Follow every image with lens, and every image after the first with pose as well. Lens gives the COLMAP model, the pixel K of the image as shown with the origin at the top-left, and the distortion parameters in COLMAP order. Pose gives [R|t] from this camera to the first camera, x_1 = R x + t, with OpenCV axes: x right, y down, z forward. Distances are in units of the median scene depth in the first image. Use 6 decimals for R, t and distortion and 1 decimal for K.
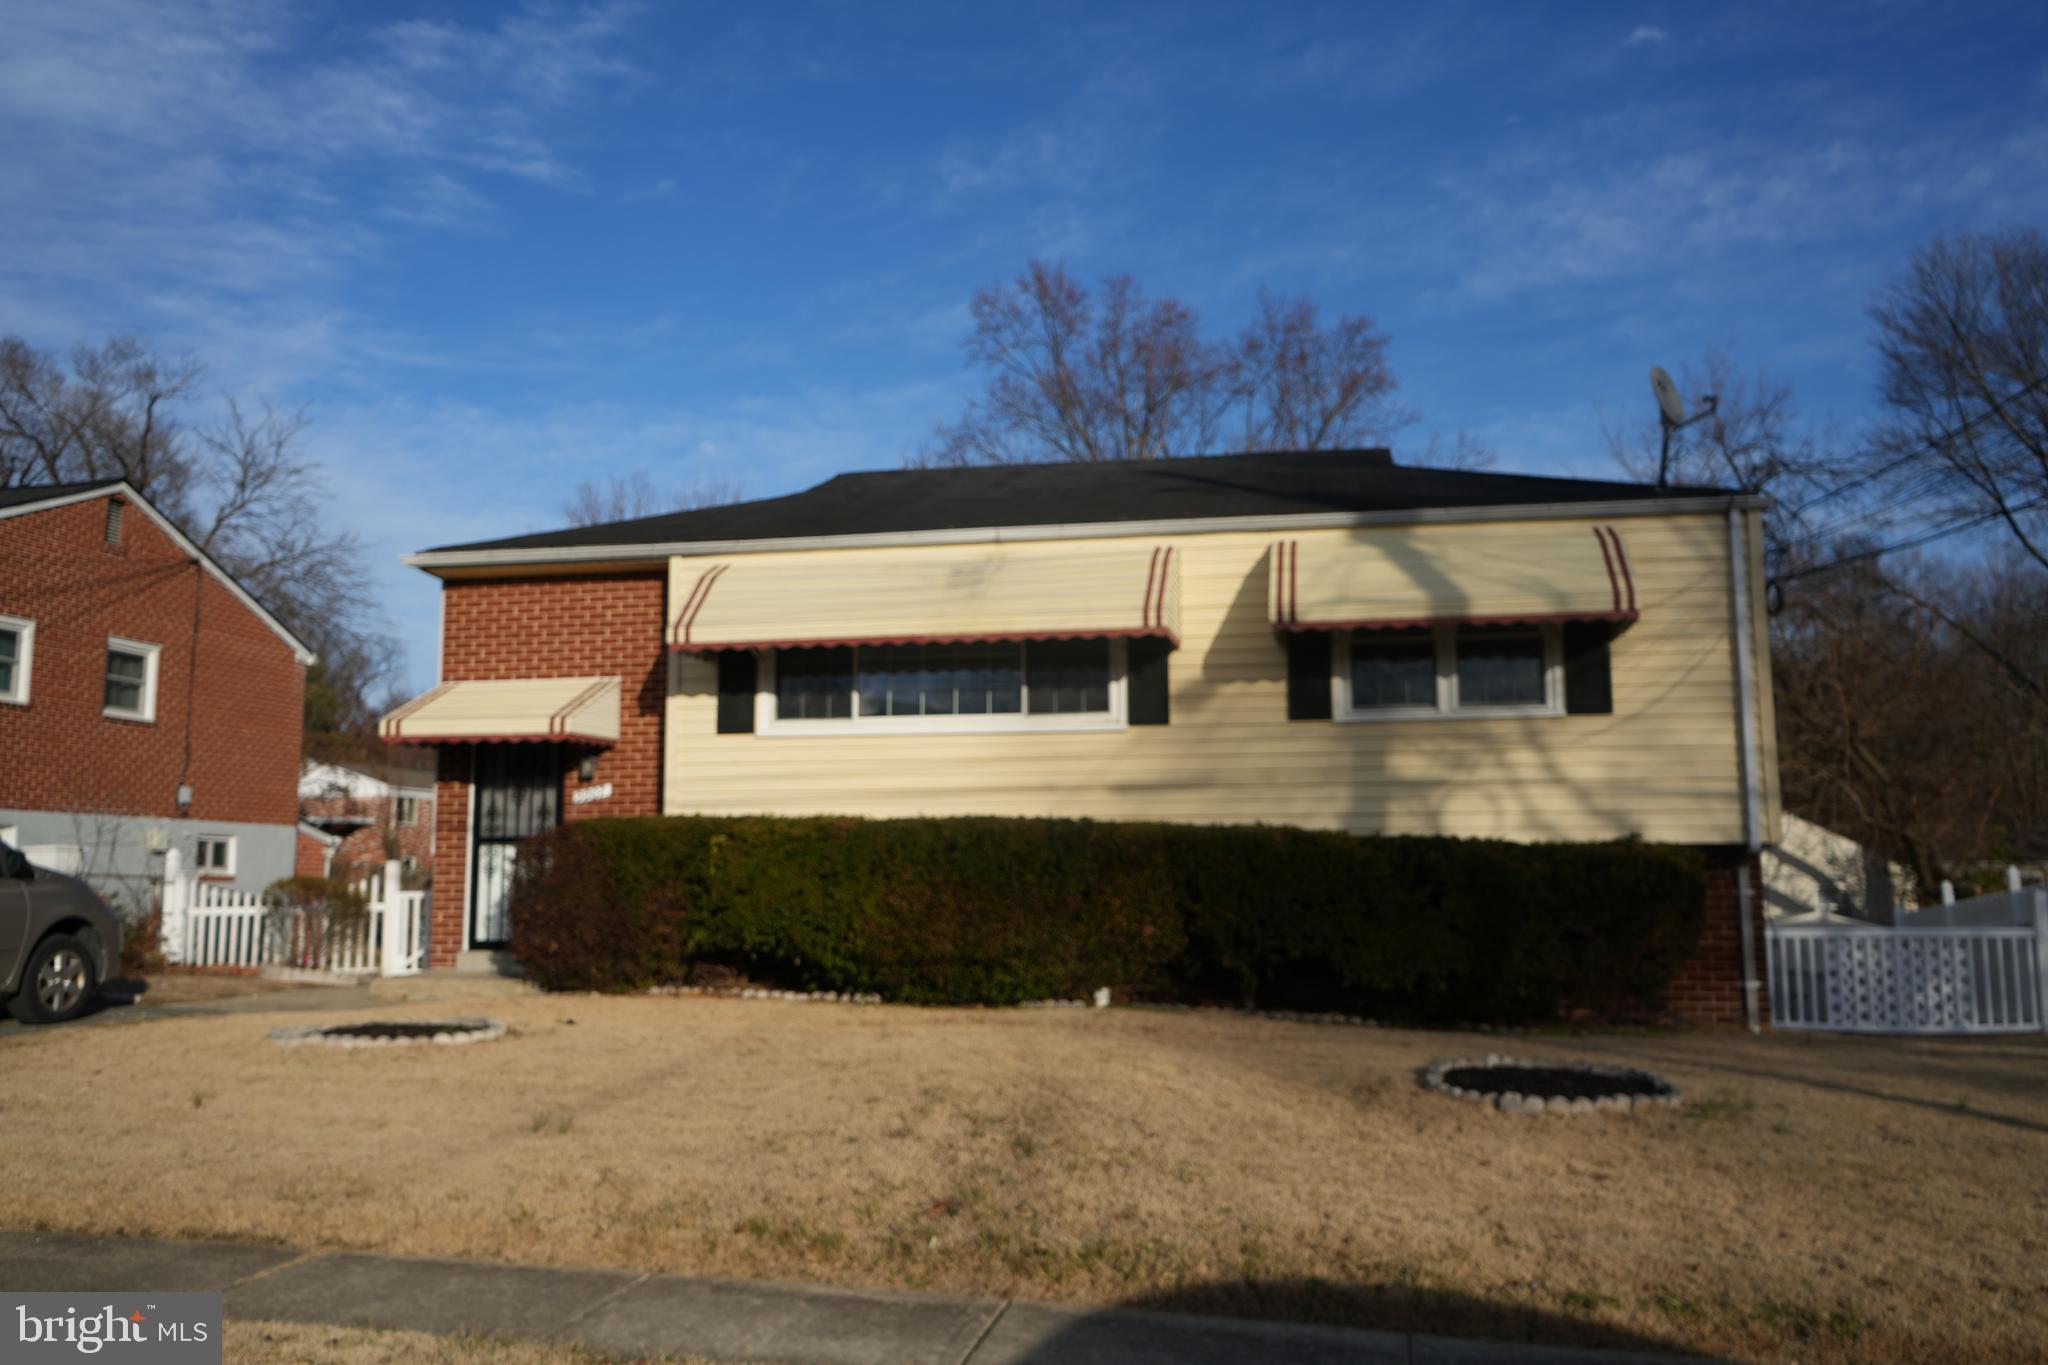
lens RADIAL K [[1653.1, 0, 1024.0], [0, 1653.1, 682.5], [0, 0, 1]] dist [-0.016714, 0.014327]
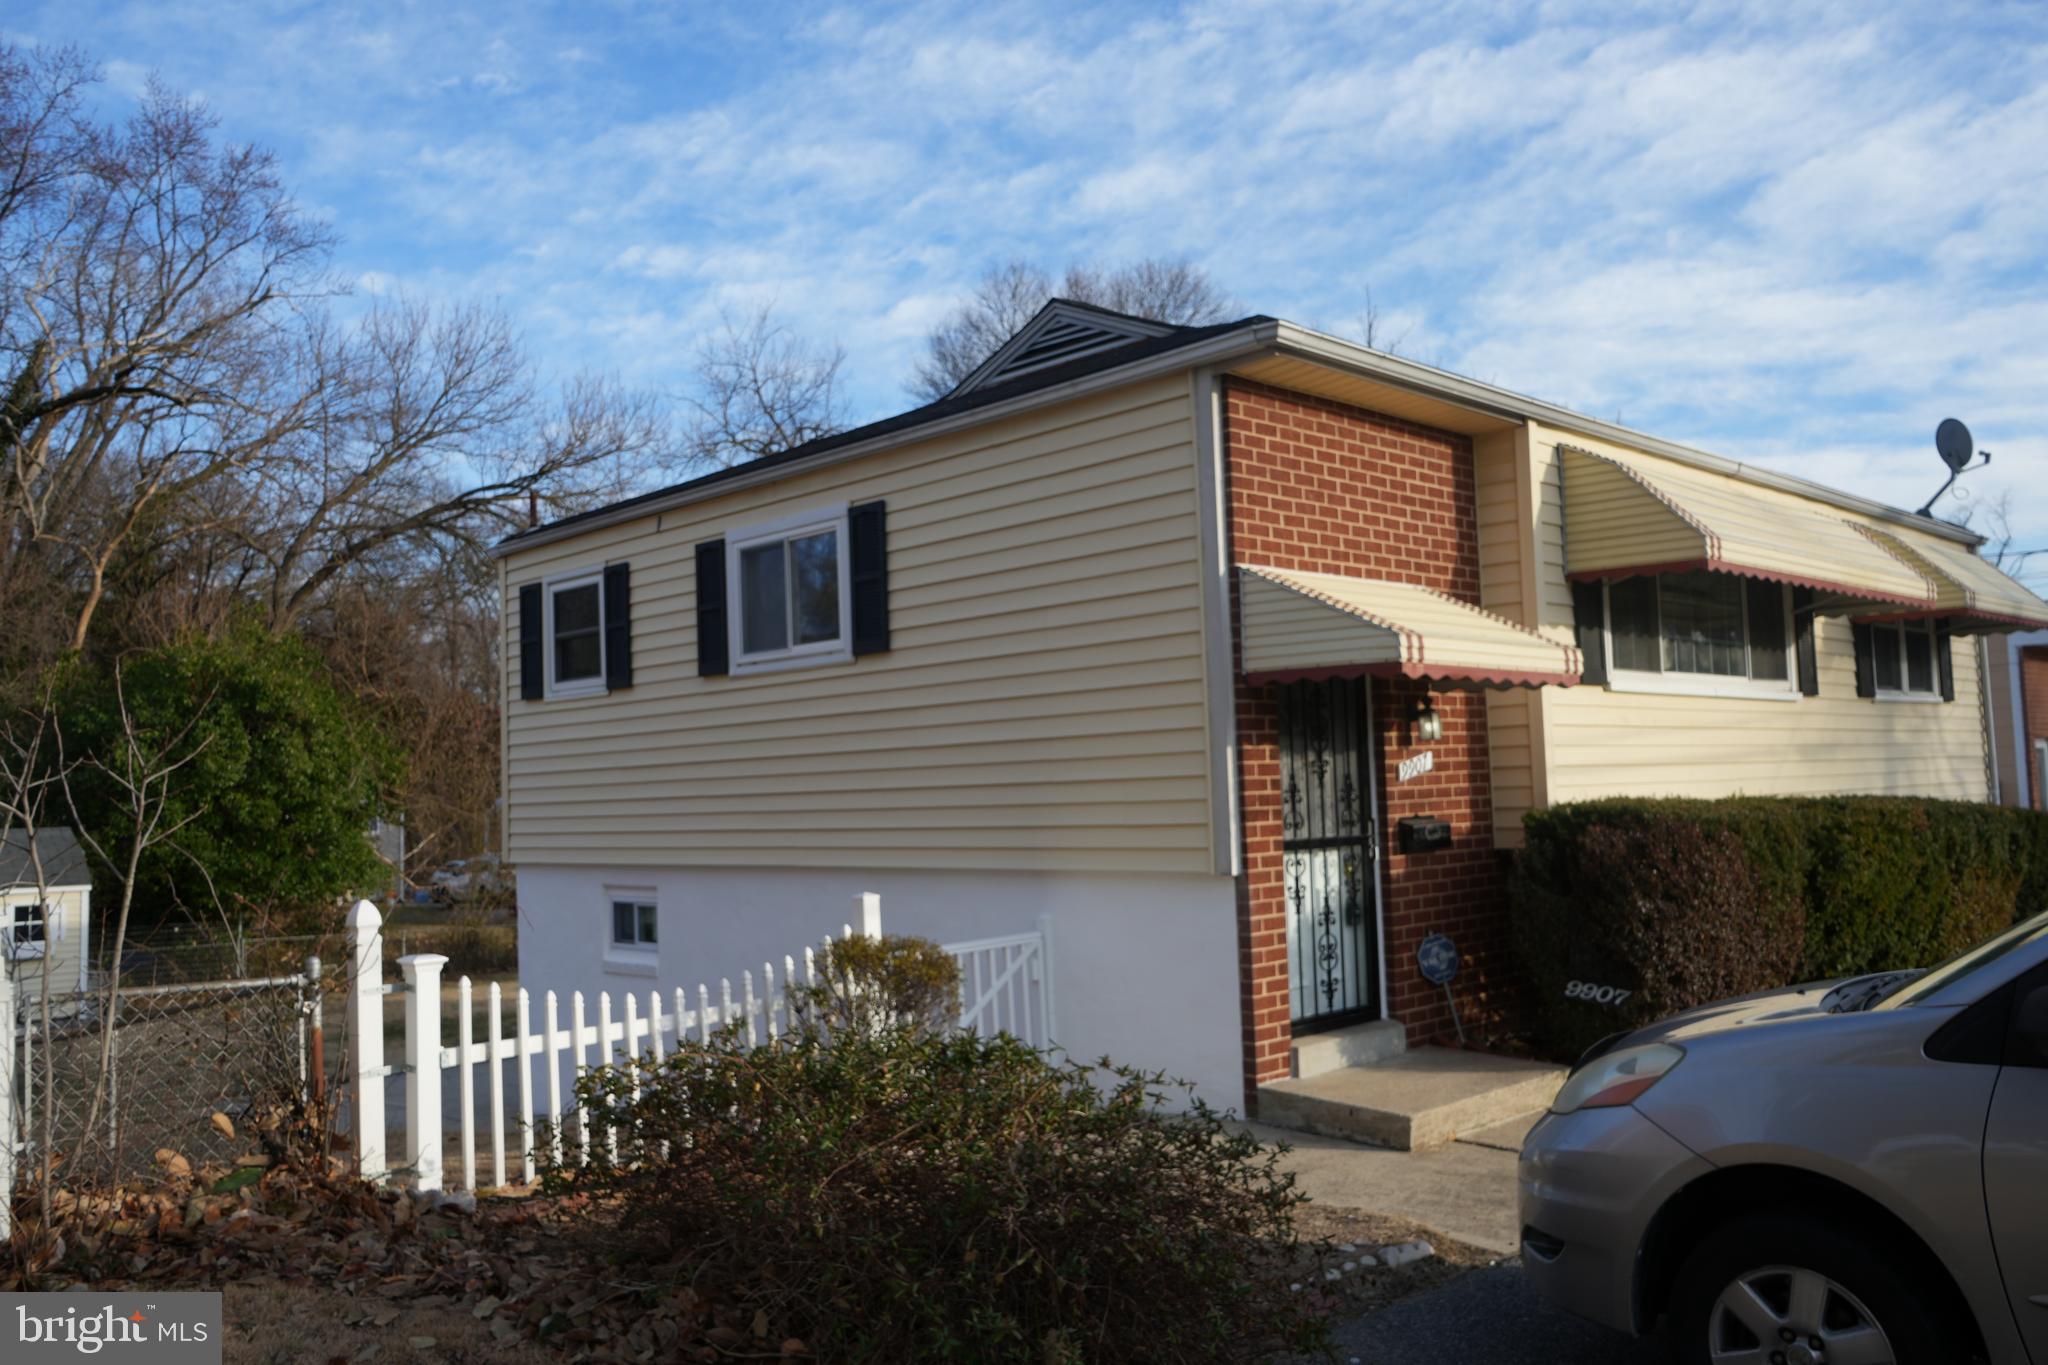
lens RADIAL K [[1653.1, 0, 1024.0], [0, 1653.1, 682.5], [0, 0, 1]] dist [-0.016714, 0.014327]
pose [[0.554037, 0.040853, 0.831489, -0.875145], [-0.082934, 0.996535, 0.006298, 0.043773], [-0.828350, -0.072448, 0.555506, 0.773884]]
